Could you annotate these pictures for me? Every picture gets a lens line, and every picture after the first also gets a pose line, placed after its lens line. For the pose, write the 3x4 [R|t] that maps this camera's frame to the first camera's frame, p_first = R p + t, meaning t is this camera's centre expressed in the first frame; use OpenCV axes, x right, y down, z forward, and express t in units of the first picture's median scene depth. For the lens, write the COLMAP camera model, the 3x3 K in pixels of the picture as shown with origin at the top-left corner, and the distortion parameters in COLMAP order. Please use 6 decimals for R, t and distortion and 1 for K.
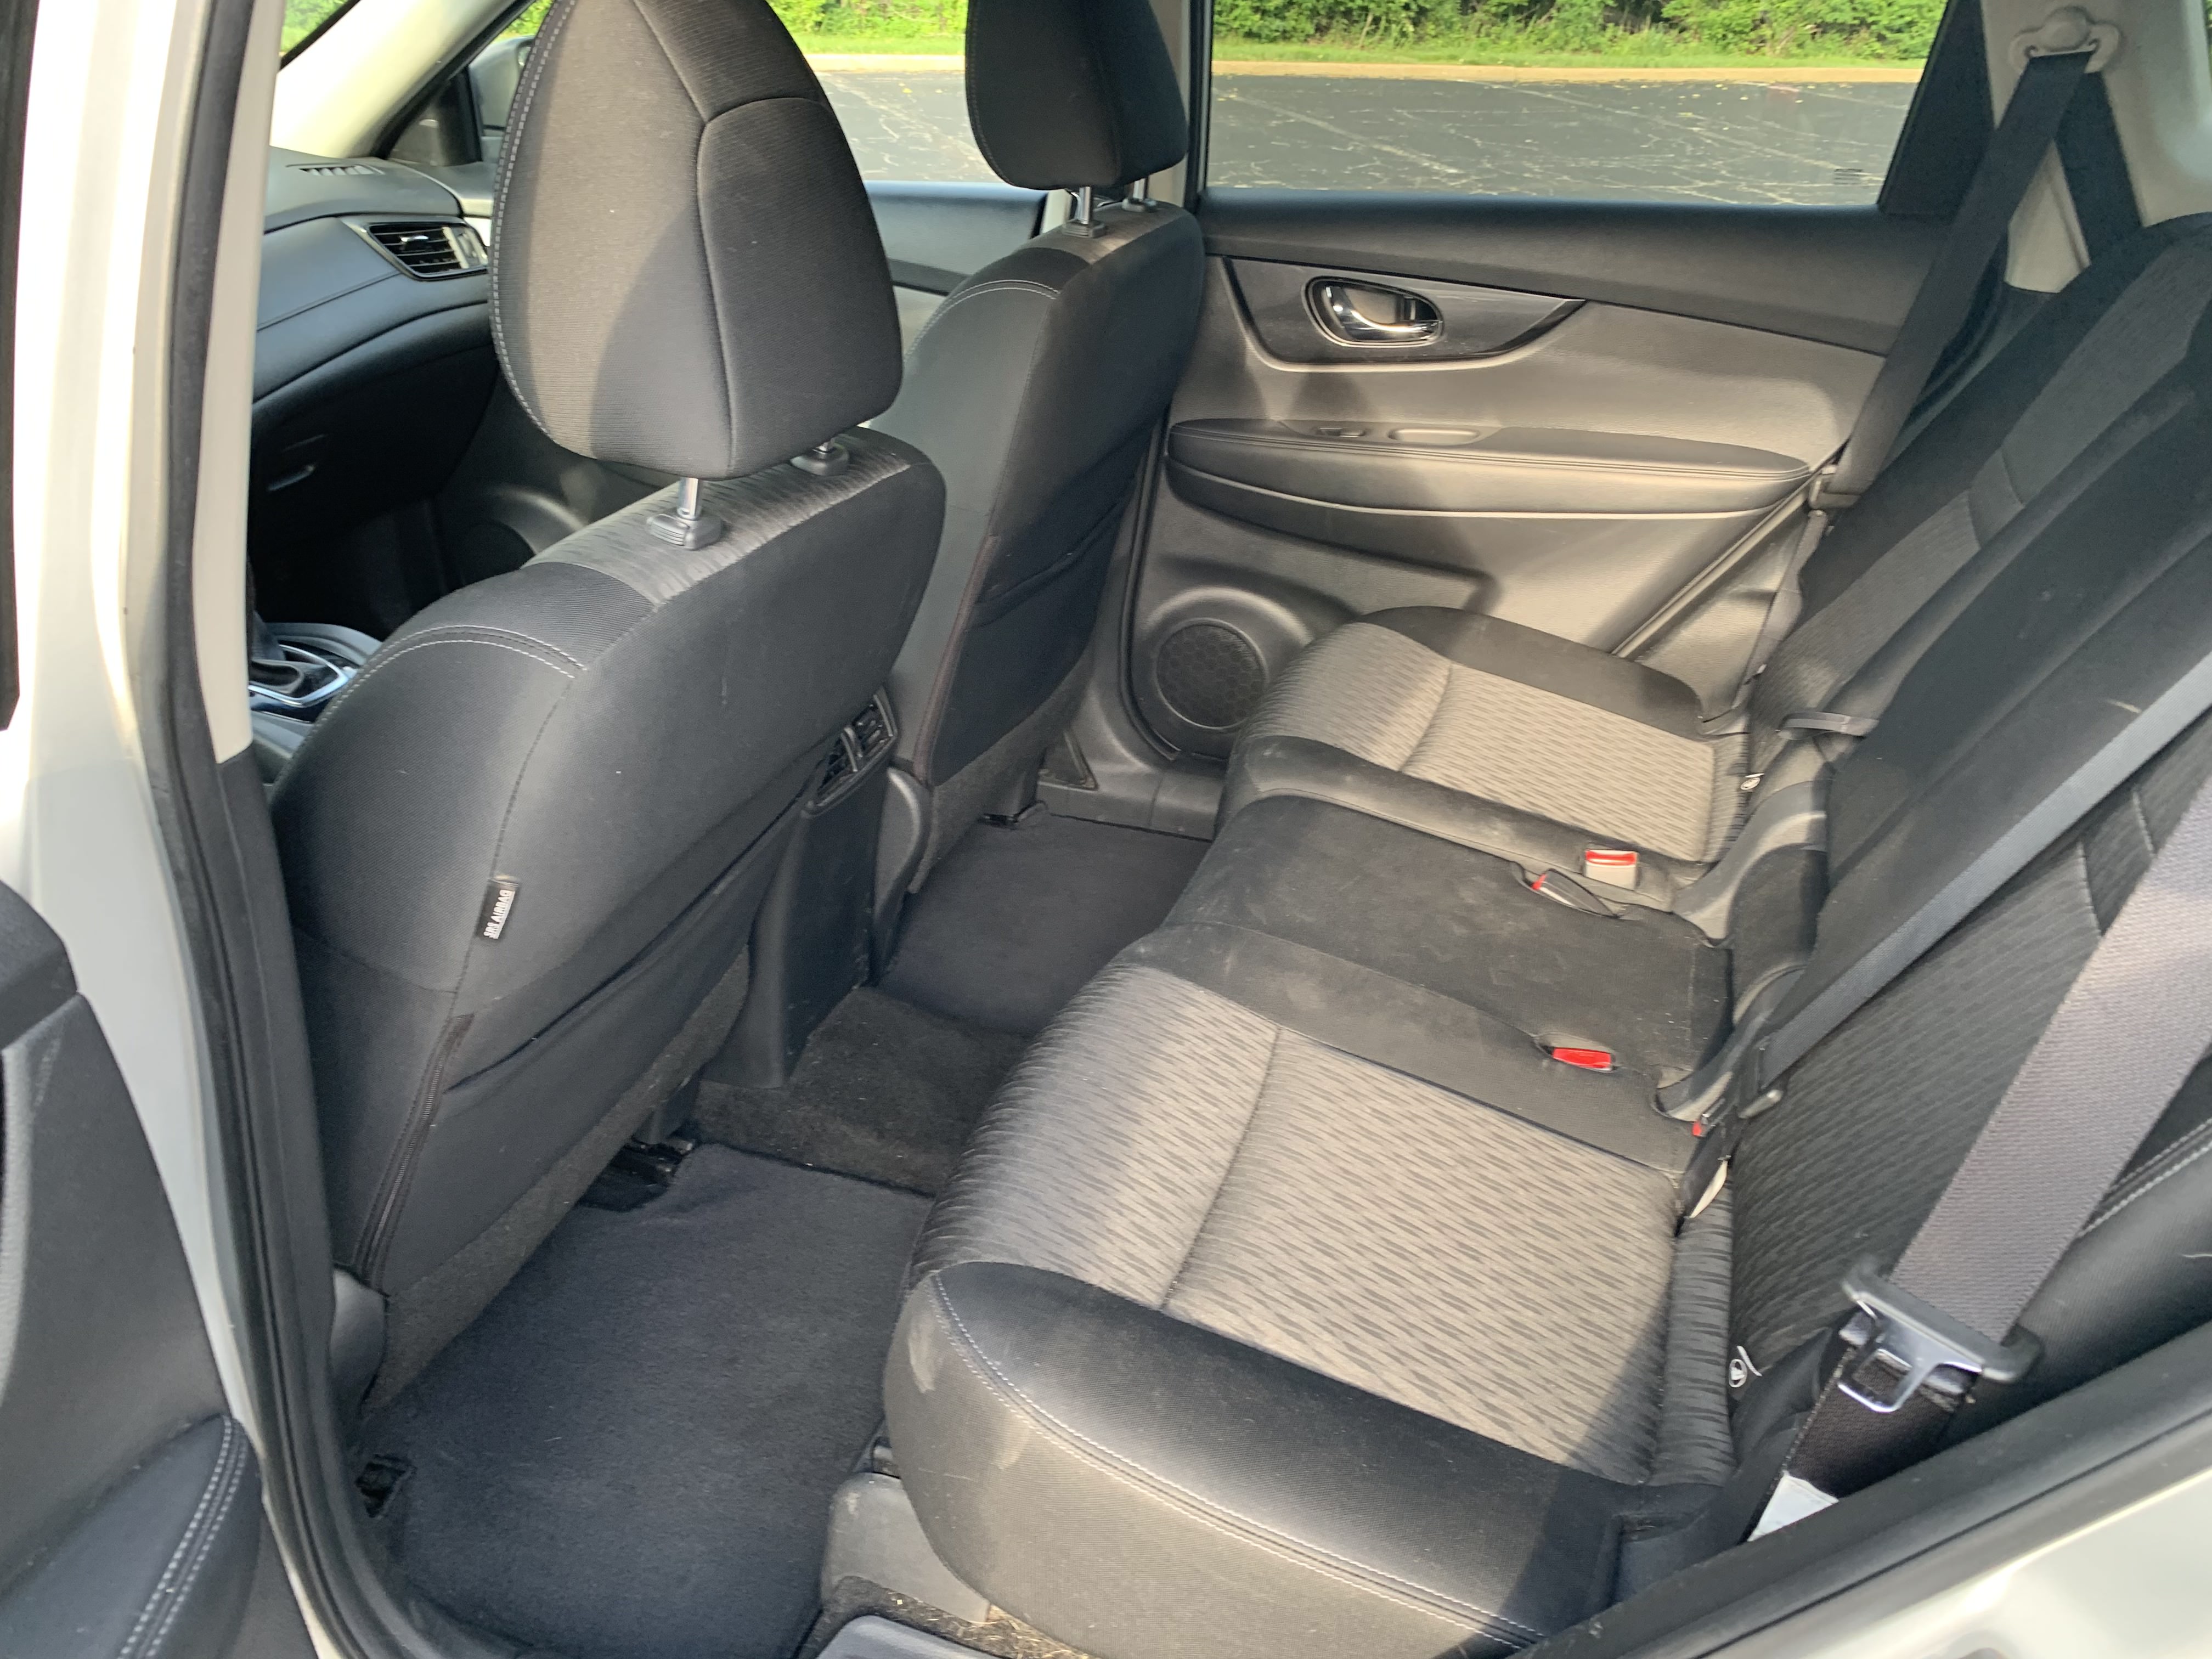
lens RADIAL K [[1681.4, 0, 1108.4], [0, 1681.4, 851.0], [0, 0, 1]] dist [-0.003003, -0.011550]
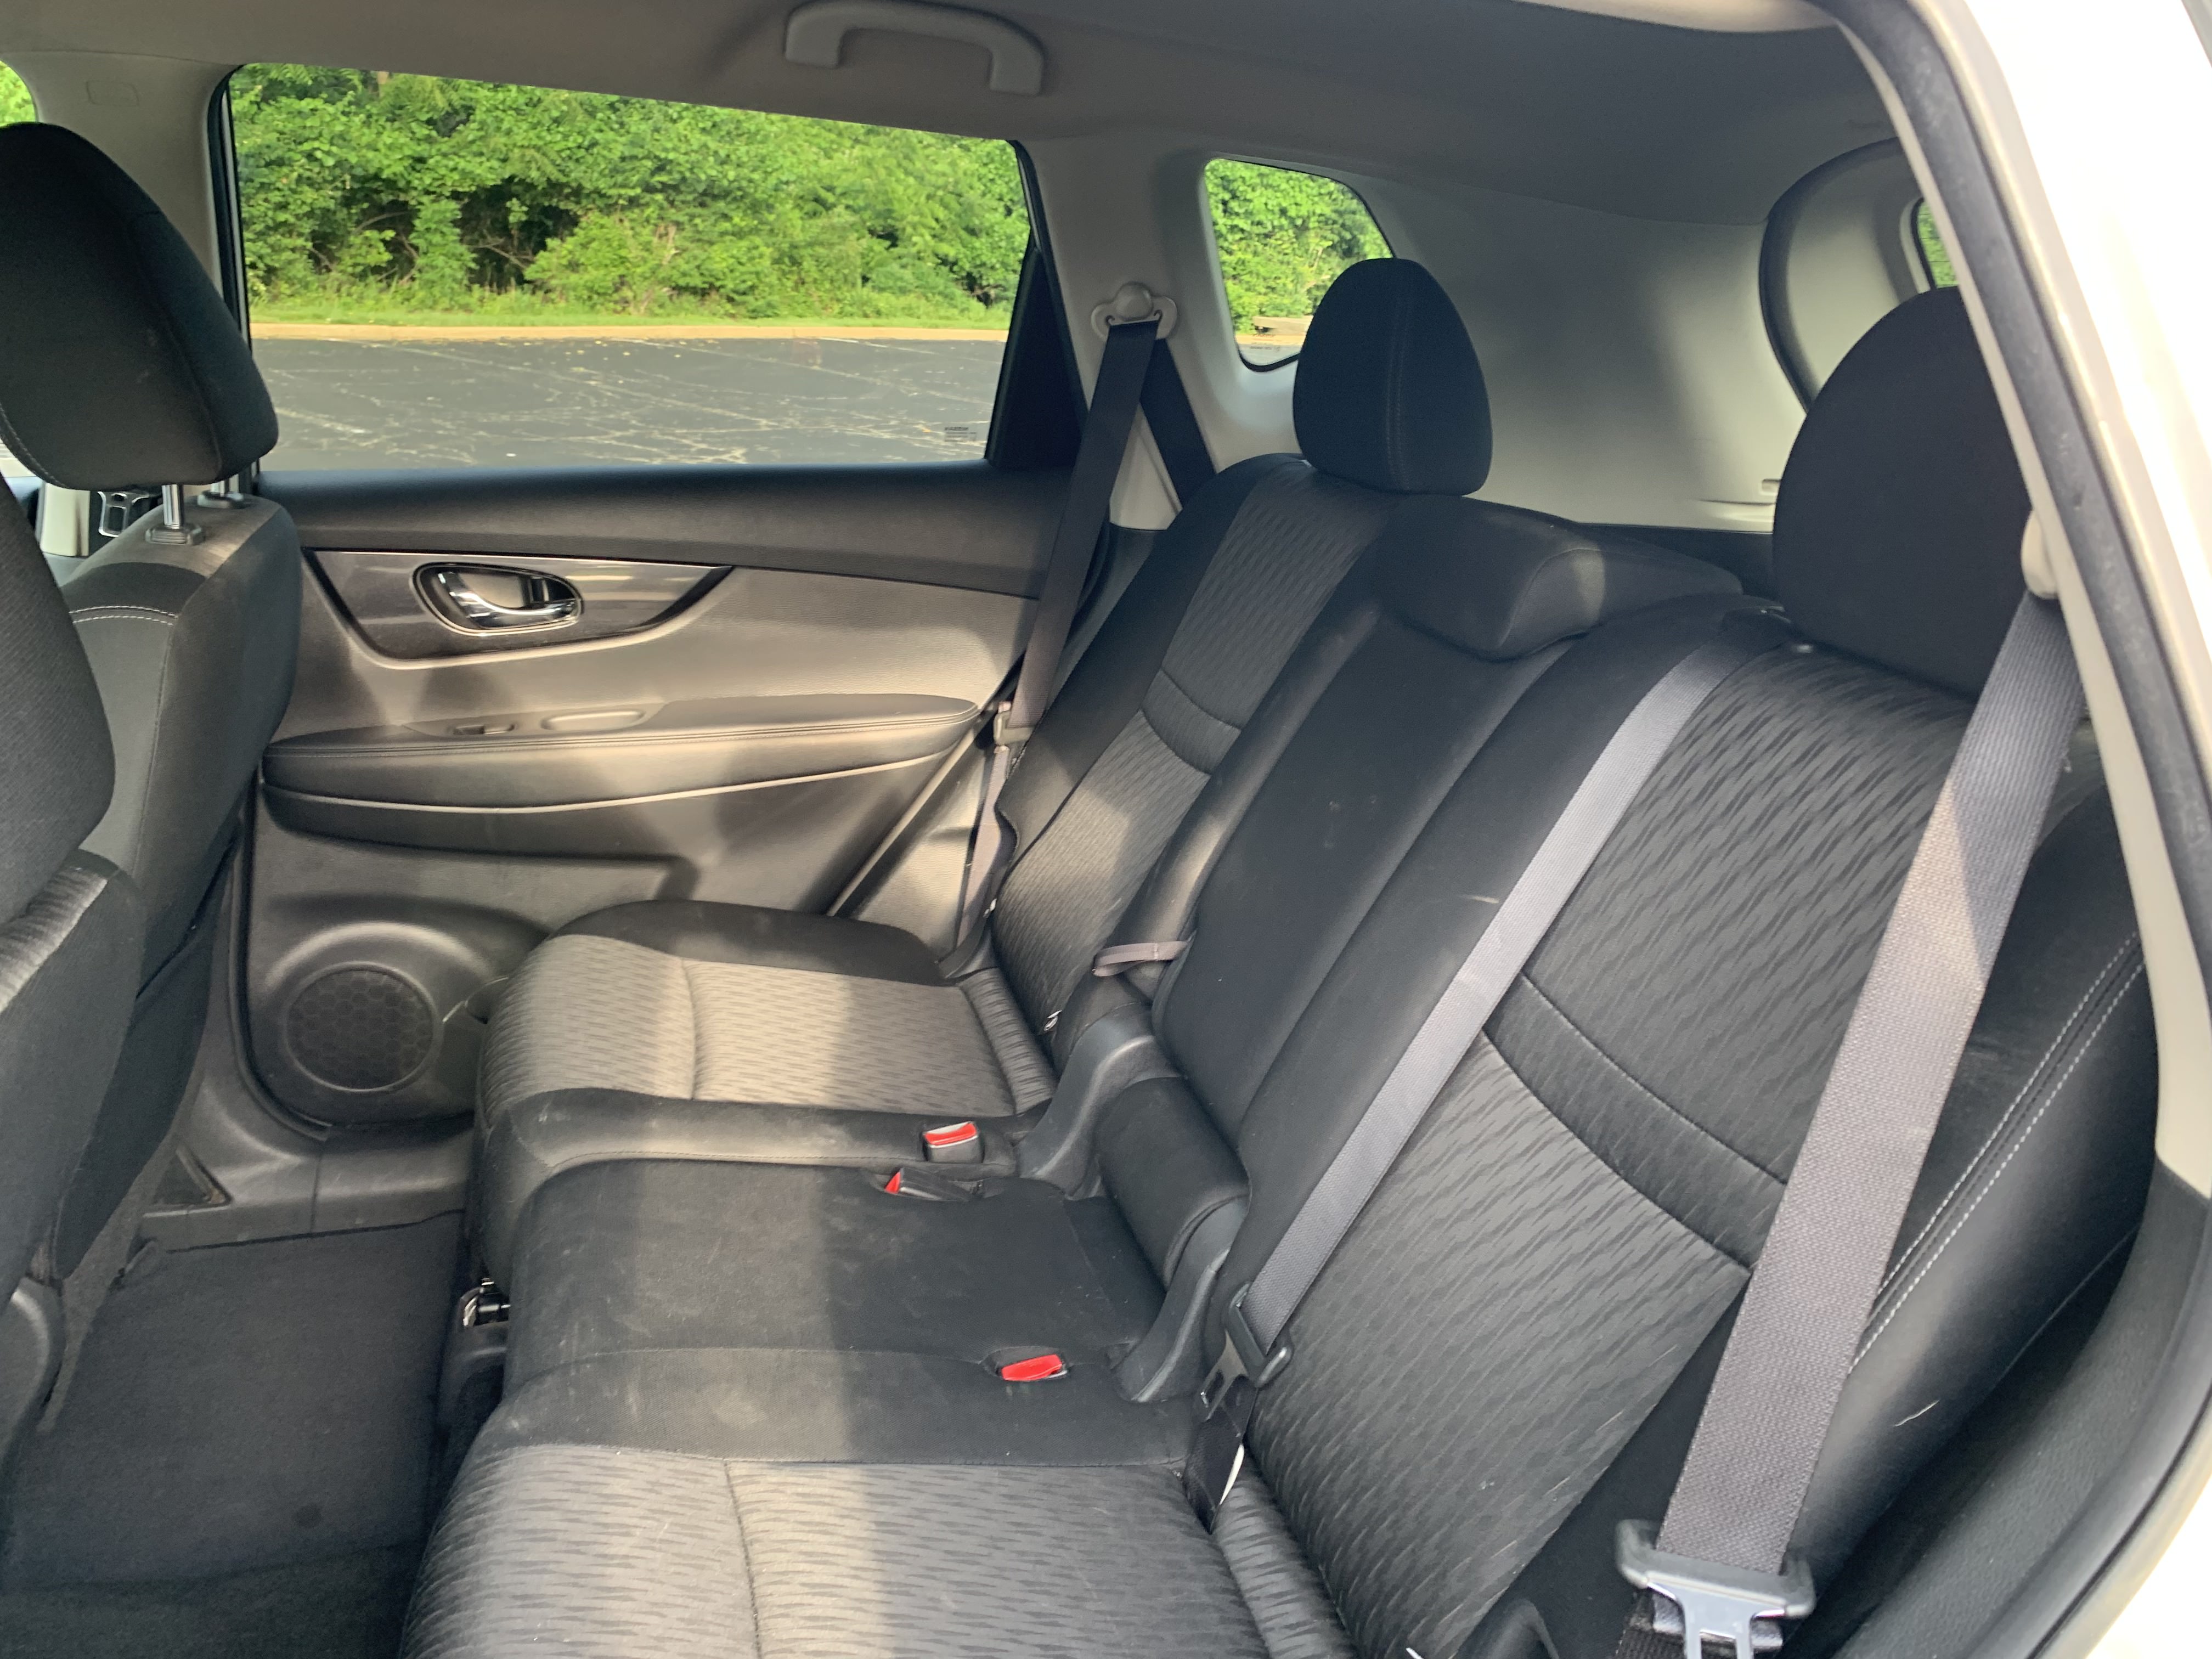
lens RADIAL K [[1697.0, 0, 1100.0], [0, 1697.0, 826.5], [0, 0, 1]] dist [0.015130, -0.001323]
pose [[0.820503, -0.163449, 0.547777, -0.085719], [0.243683, 0.966832, -0.076517, -0.048643], [-0.517101, 0.196266, 0.833118, 0.091996]]
